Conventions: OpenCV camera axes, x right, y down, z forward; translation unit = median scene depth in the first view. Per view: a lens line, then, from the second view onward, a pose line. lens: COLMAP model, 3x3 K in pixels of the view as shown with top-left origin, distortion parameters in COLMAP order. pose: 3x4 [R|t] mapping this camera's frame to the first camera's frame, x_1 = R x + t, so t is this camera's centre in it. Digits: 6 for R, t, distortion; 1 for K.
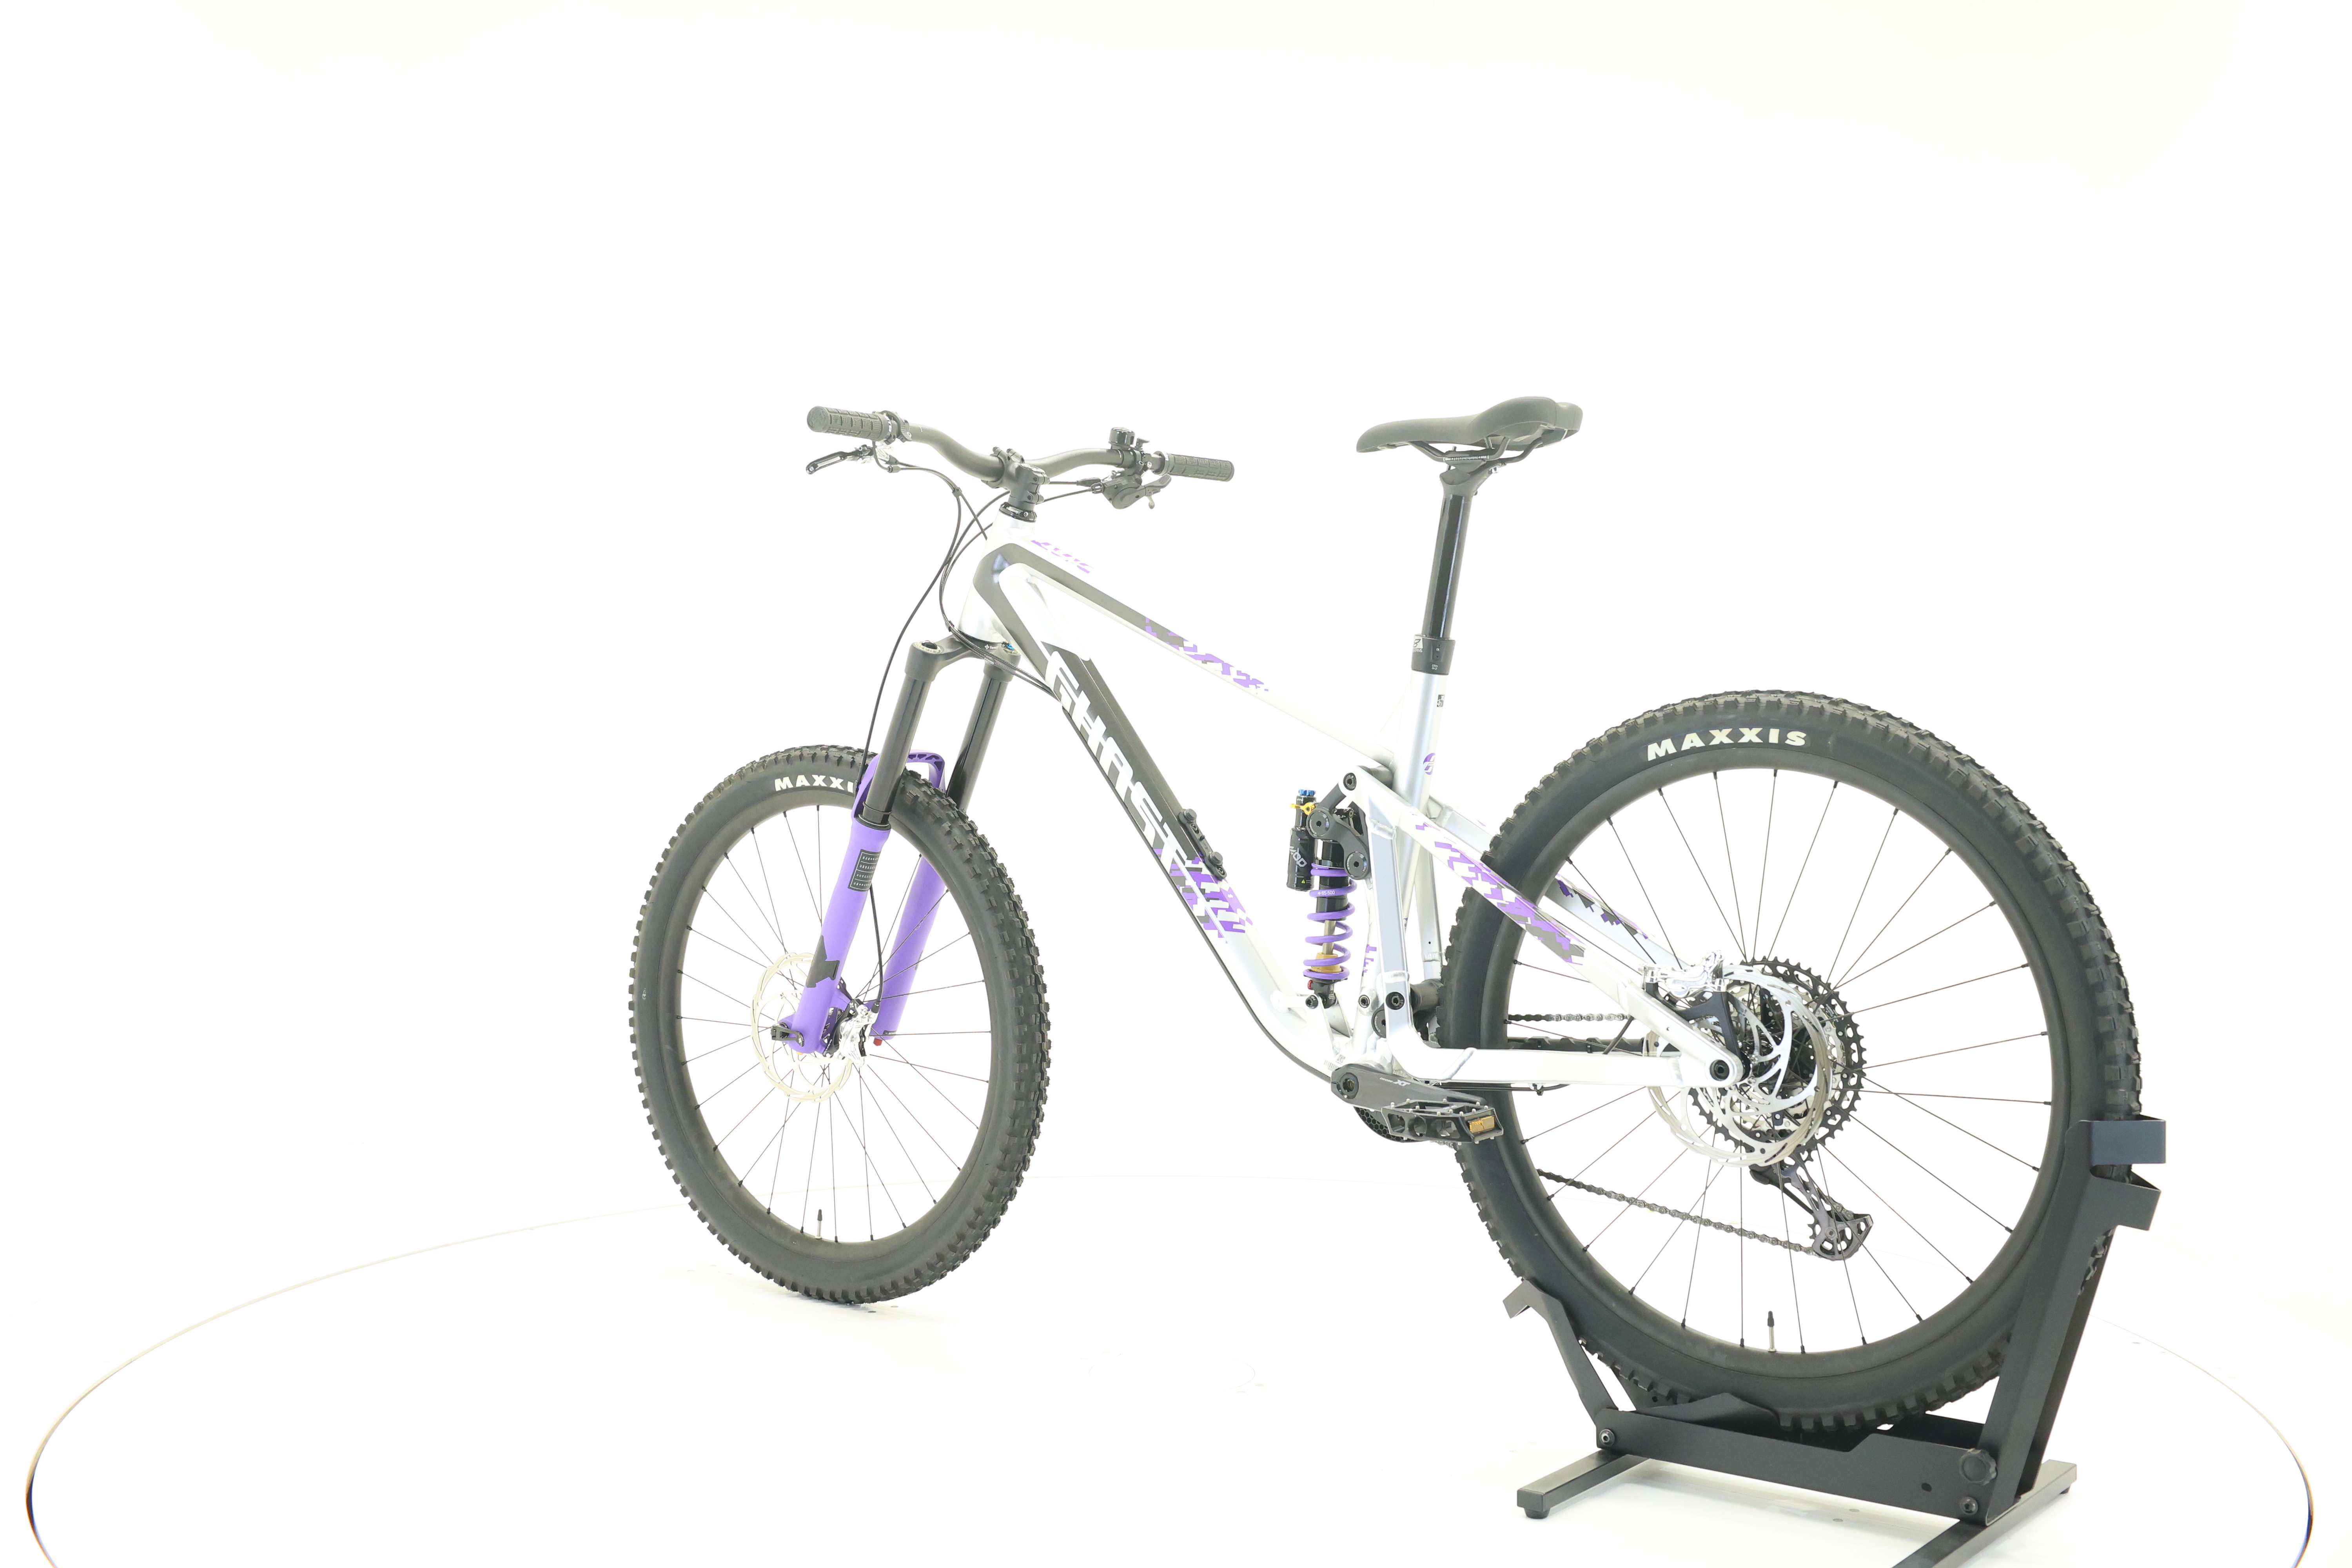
lens RADIAL K [[2461.3, 0, 1170.9], [0, 2461.3, 780.4], [0, 0, 1]] dist [0.006390, 0.000000]
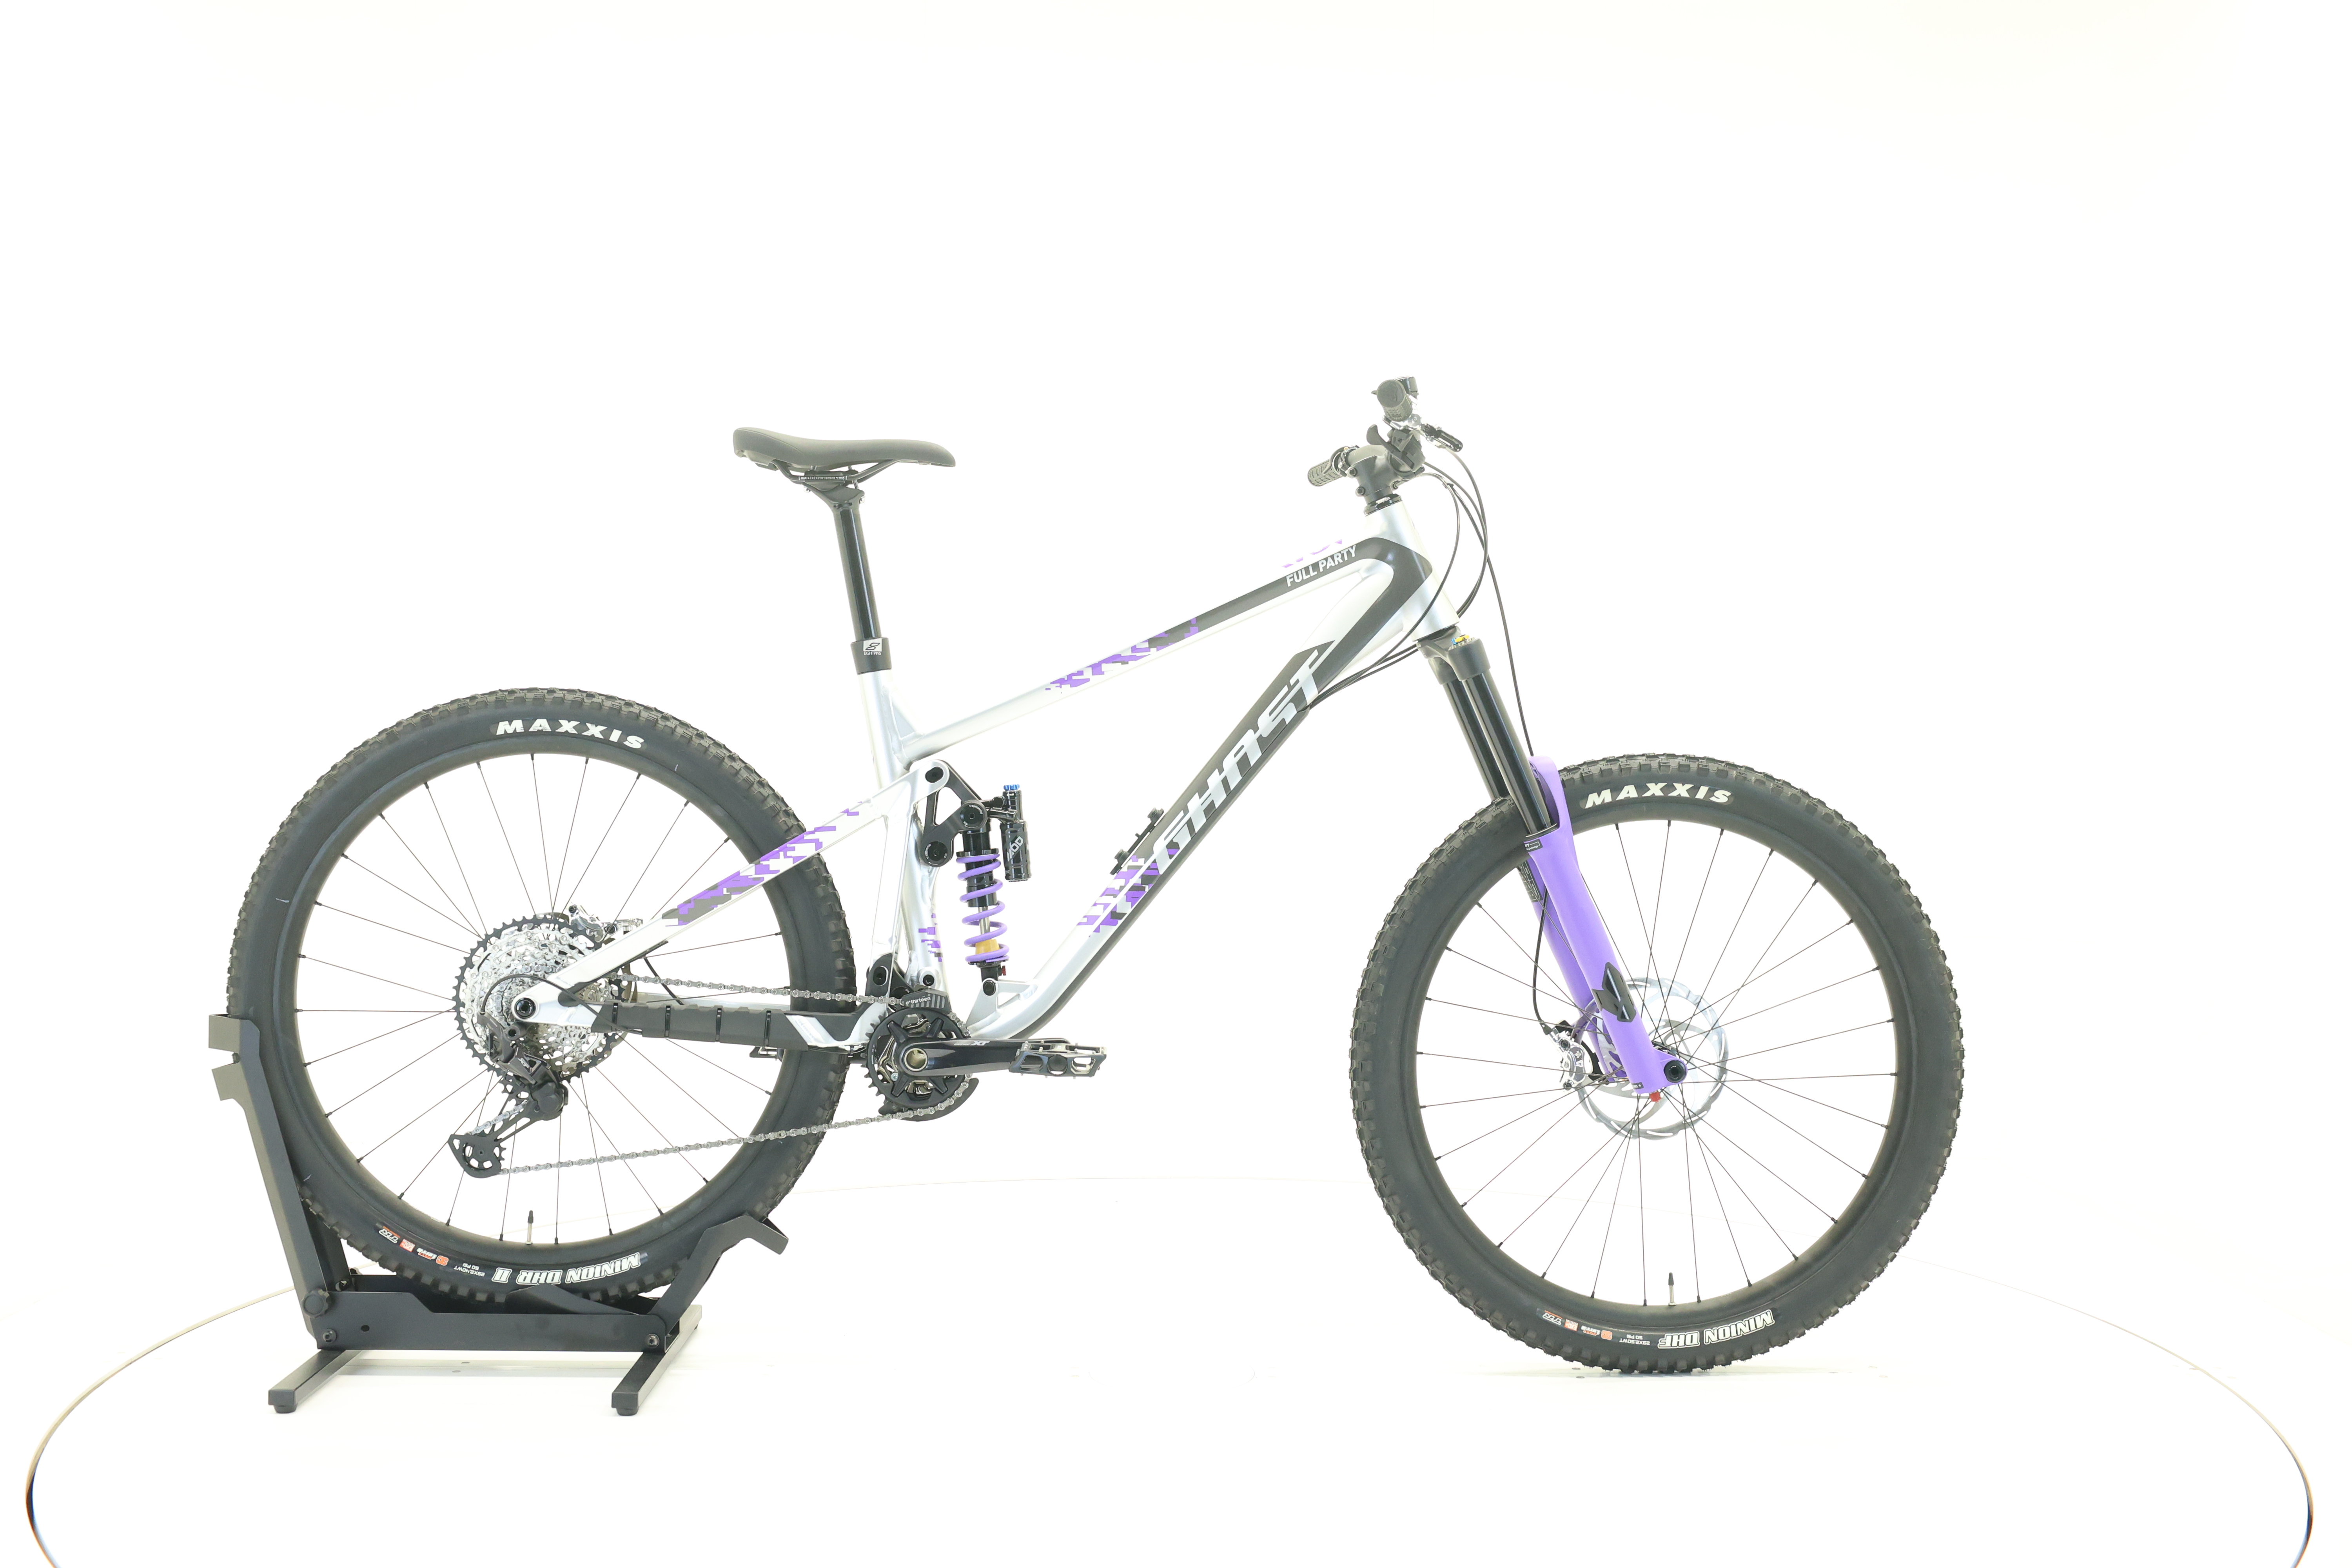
lens RADIAL K [[2461.3, 0, 1168.9], [0, 2461.3, 785.7], [0, 0, 1]] dist [0.006390, 0.000000]
pose [[-0.775117, 0.005241, -0.631796, 0.656004], [-0.026292, 0.998832, 0.040542, -0.039534], [0.631271, 0.048036, -0.774073, 1.829414]]
